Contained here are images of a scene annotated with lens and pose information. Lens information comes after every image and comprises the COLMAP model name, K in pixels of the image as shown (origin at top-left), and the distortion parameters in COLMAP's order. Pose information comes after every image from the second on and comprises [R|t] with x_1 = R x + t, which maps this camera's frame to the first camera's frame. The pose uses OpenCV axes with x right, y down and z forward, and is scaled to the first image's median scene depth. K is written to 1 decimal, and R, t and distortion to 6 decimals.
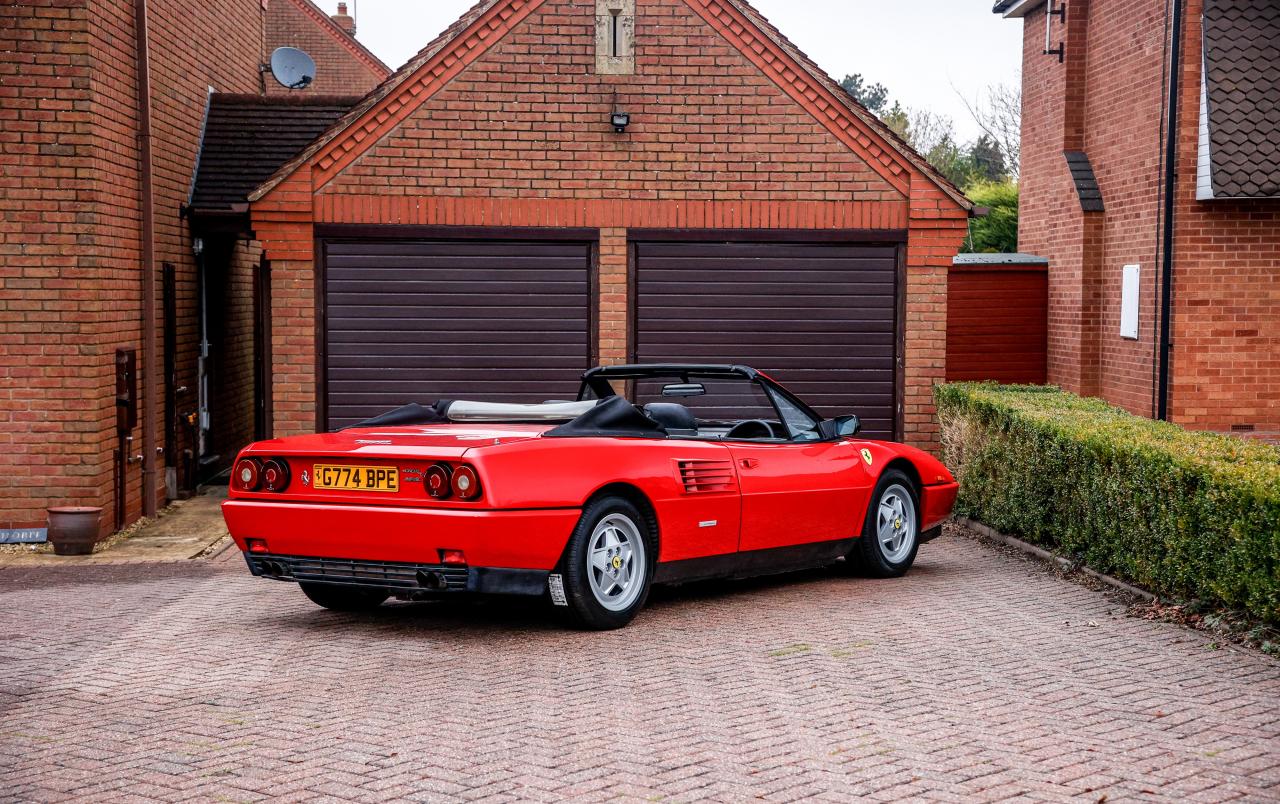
lens RADIAL K [[2137.7, 0, 645.5], [0, 2137.7, 408.2], [0, 0, 1]] dist [0.251921, 0.426517]
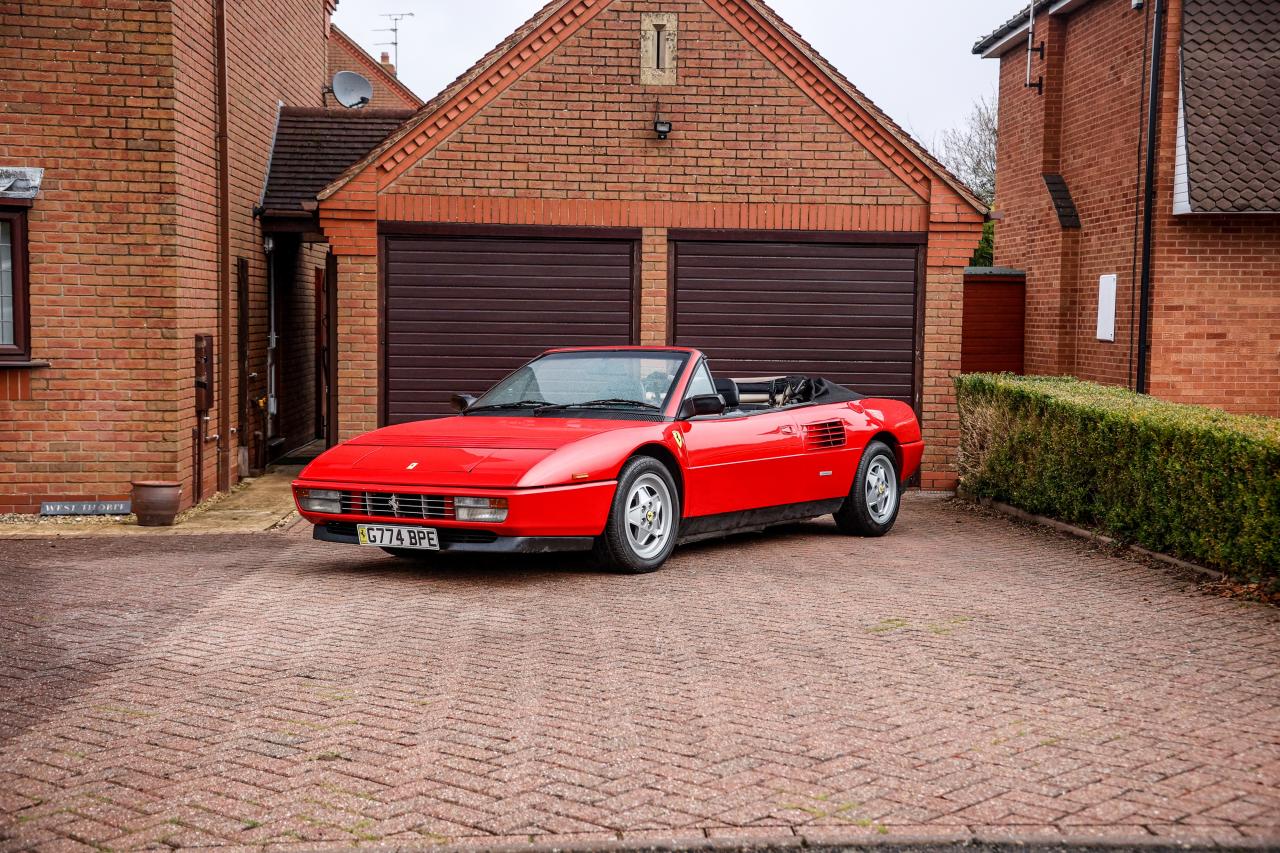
lens RADIAL K [[1783.6, 0, 640.1], [0, 1783.6, 417.7], [0, 0, 1]] dist [0.133517, 0.413495]
pose [[0.999906, 0.008582, 0.010705, -0.031488], [-0.008602, 0.999961, 0.001823, 0.009630], [-0.010689, -0.001915, 0.999941, 0.103407]]
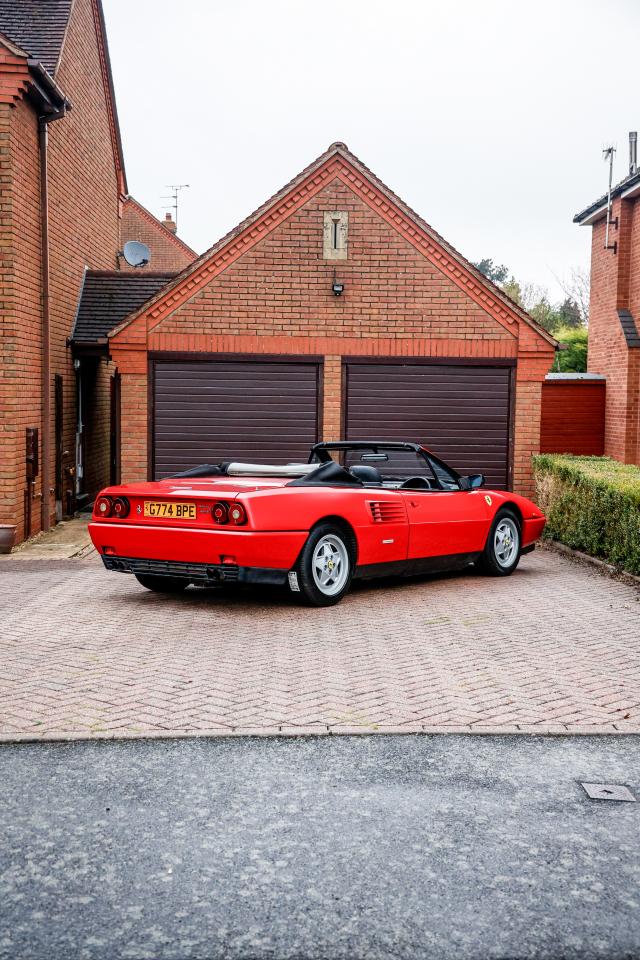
lens RADIAL K [[1337.7, 0, 324.3], [0, 1337.7, 479.1], [0, 0, 1]] dist [0.133517, 0.413495]
pose [[0.999672, 0.012176, -0.022550, 0.002240], [-0.011956, 0.999880, 0.009873, -0.001346], [0.022668, -0.009600, 0.999697, -0.002600]]
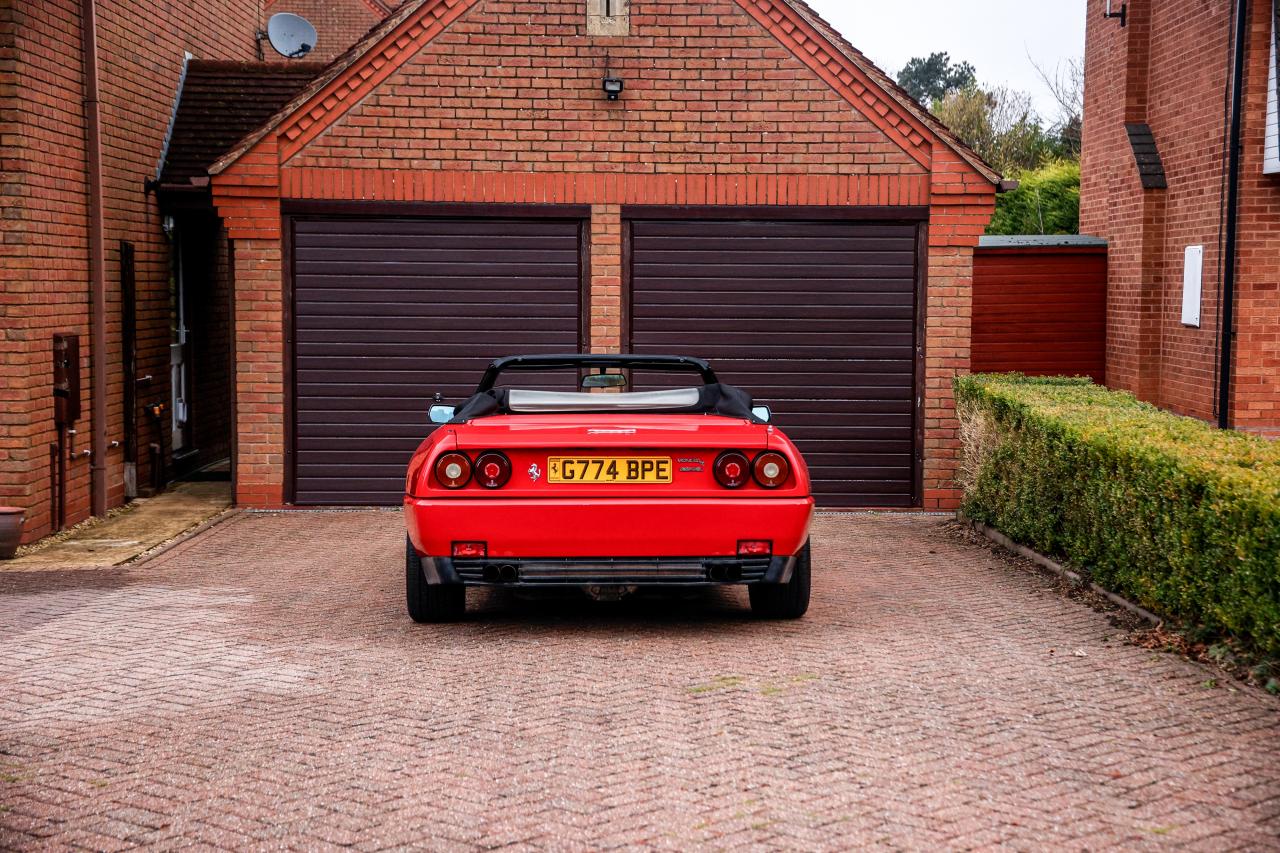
lens RADIAL K [[2154.6, 0, 654.0], [0, 2154.6, 425.3], [0, 0, 1]] dist [0.250328, 0.667413]
pose [[0.999083, 0.003980, -0.042629, 0.045462], [-0.003438, 0.999912, 0.012787, -0.001472], [0.042677, -0.012628, 0.999009, 0.075463]]
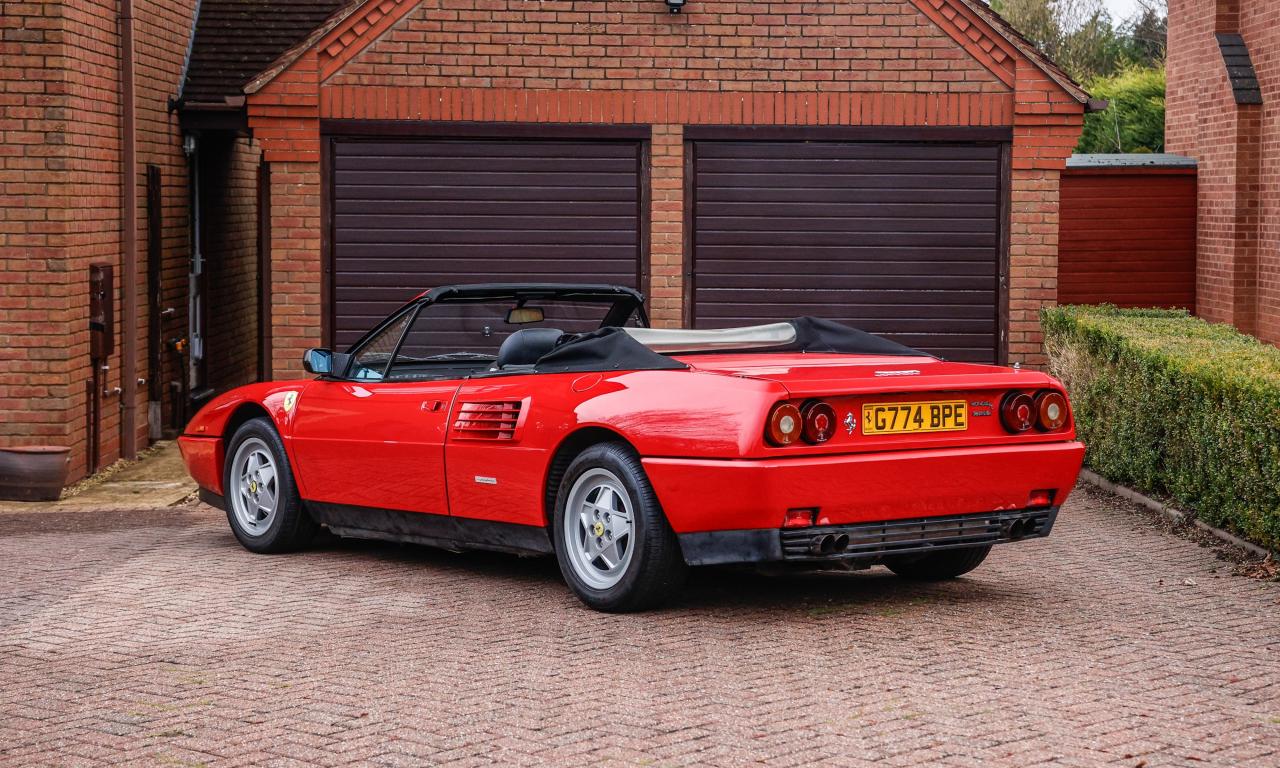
lens RADIAL K [[2586.5, 0, 678.2], [0, 2586.5, 317.2], [0, 0, 1]] dist [0.265541, 0.475424]
pose [[0.999575, 0.003143, -0.028994, 0.019636], [-0.003383, 0.999961, -0.008213, 0.001546], [0.028967, 0.008308, 0.999546, -0.036075]]
